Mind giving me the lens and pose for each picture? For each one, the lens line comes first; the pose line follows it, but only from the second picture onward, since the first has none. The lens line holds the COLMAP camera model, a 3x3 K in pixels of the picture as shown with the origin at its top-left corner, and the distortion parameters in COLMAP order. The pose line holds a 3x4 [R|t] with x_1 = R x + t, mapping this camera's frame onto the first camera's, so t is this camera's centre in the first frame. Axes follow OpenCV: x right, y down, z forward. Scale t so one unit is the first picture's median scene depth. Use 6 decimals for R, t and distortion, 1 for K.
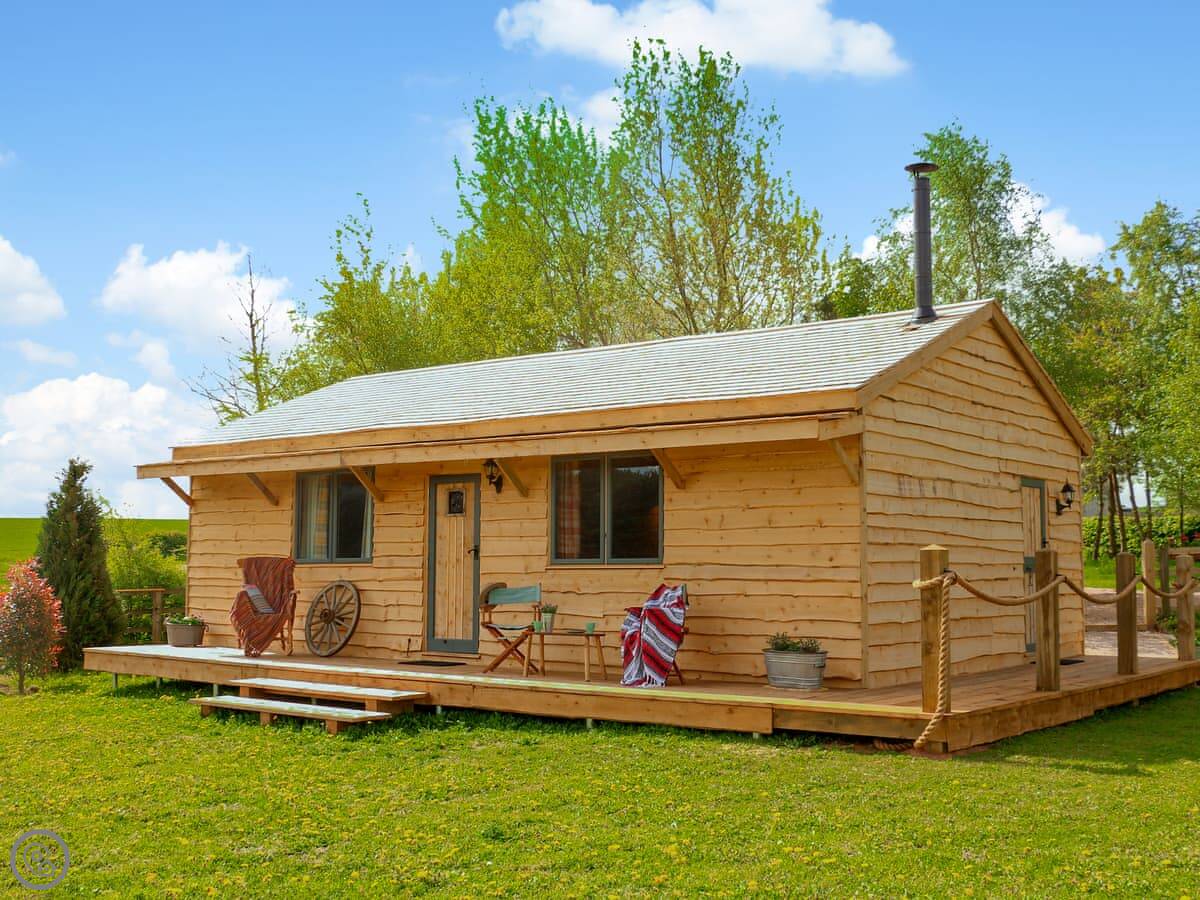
lens RADIAL K [[1335.3, 0, 600.0], [0, 1335.3, 450.0], [0, 0, 1]] dist [-0.094154, 0.012769]
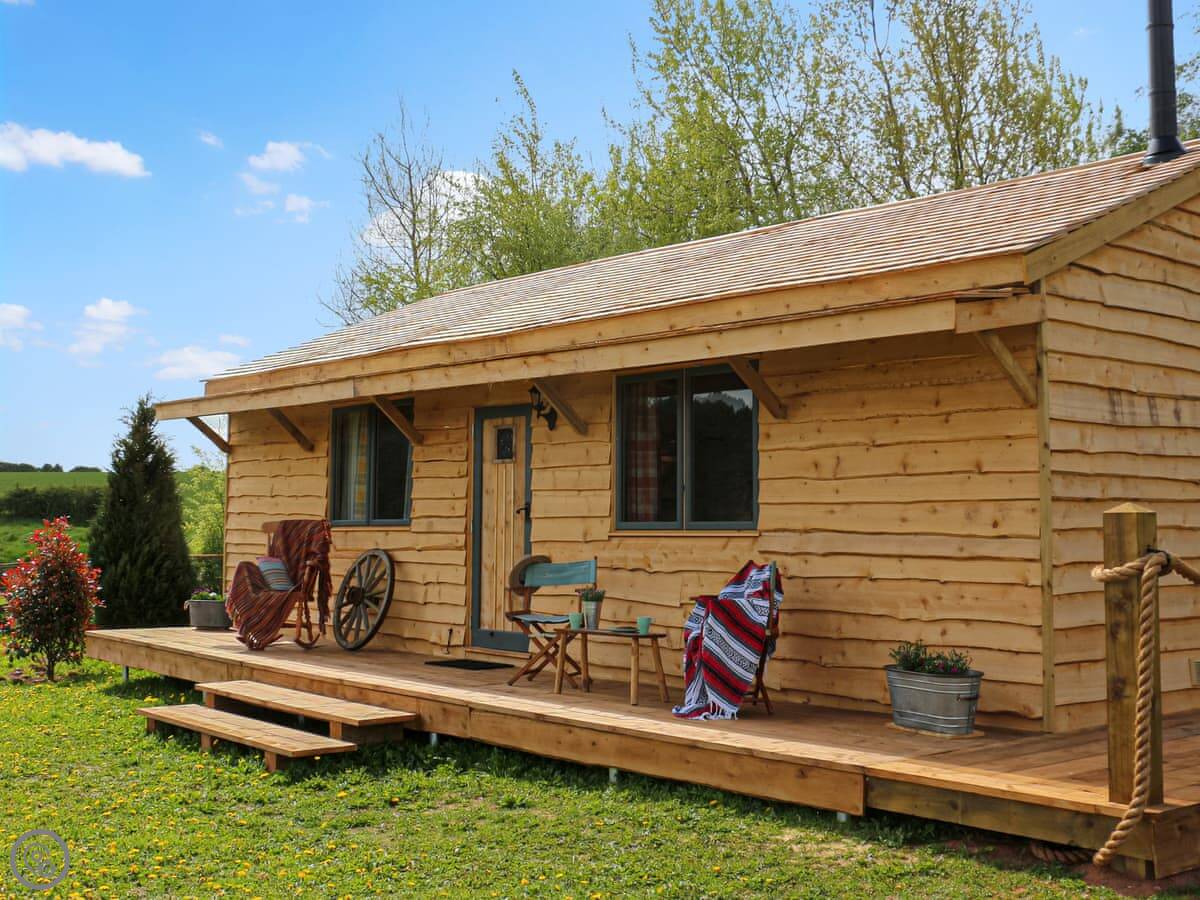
lens RADIAL K [[1434.2, 0, 599.3], [0, 1434.2, 393.5], [0, 0, 1]] dist [-0.125710, 0.170422]
pose [[0.980042, -0.017427, -0.198023, 0.108590], [0.017243, 0.999848, -0.002653, 0.016159], [0.198039, -0.000814, 0.980194, 0.264118]]
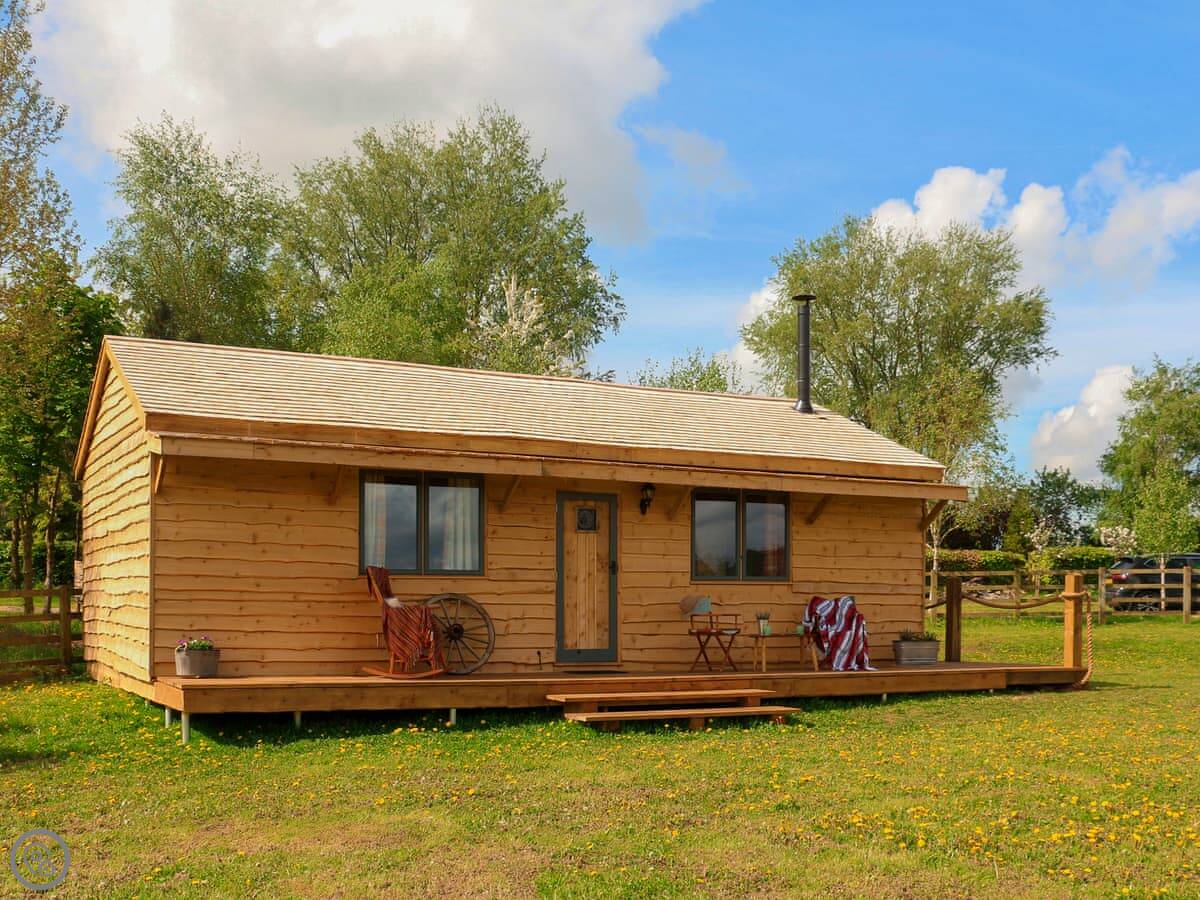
lens RADIAL K [[1526.0, 0, 645.3], [0, 1526.0, 481.0], [0, 0, 1]] dist [-0.150901, -0.001514]
pose [[0.371074, 0.080684, 0.925091, -1.317680], [-0.083358, 0.995090, -0.053352, 0.076181], [-0.924854, -0.057316, 0.375978, 0.560300]]
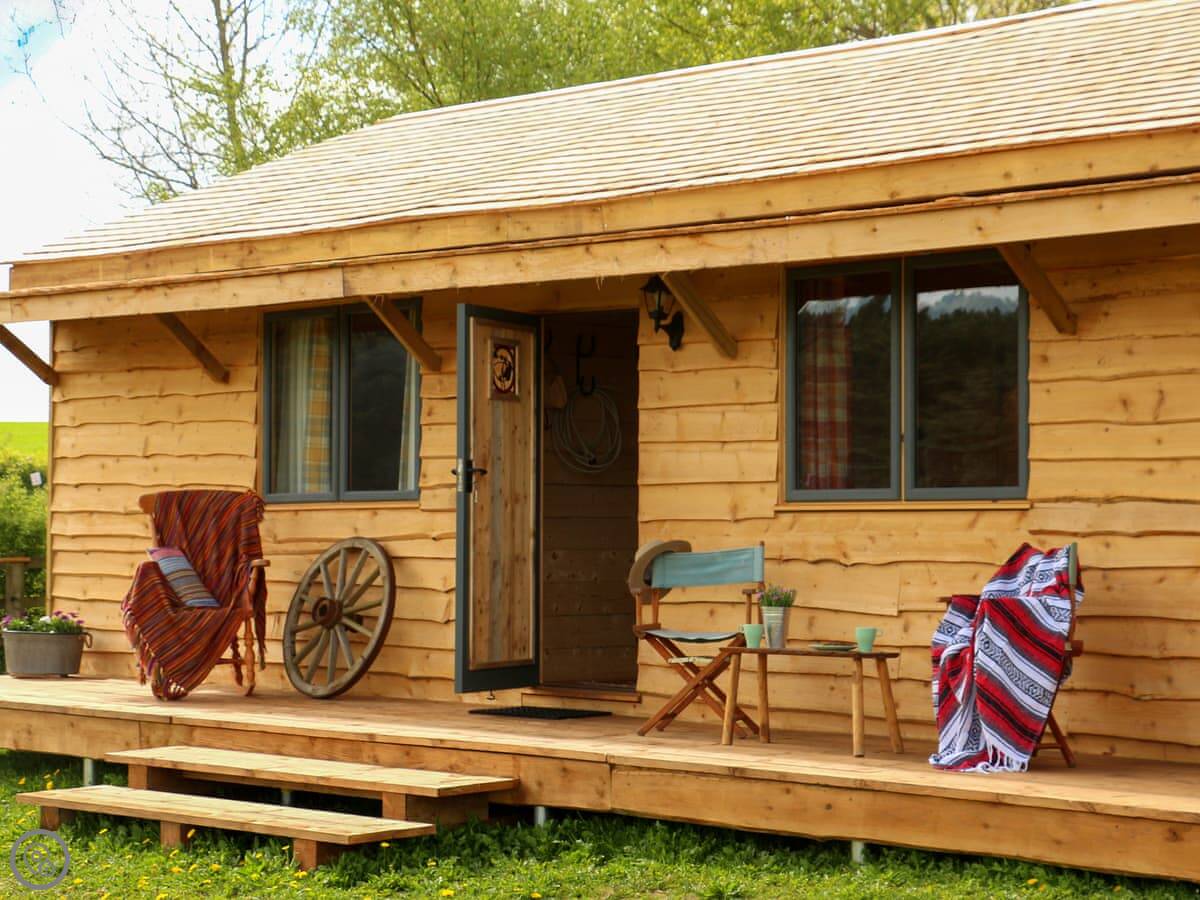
lens RADIAL K [[2608.4, 0, 655.3], [0, 2608.4, 452.2], [0, 0, 1]] dist [0.219919, 0.390861]
pose [[0.993384, -0.005764, -0.114693, 0.022788], [0.013299, 0.997794, 0.065045, 0.009216], [0.114065, -0.066140, 0.991269, 0.098216]]
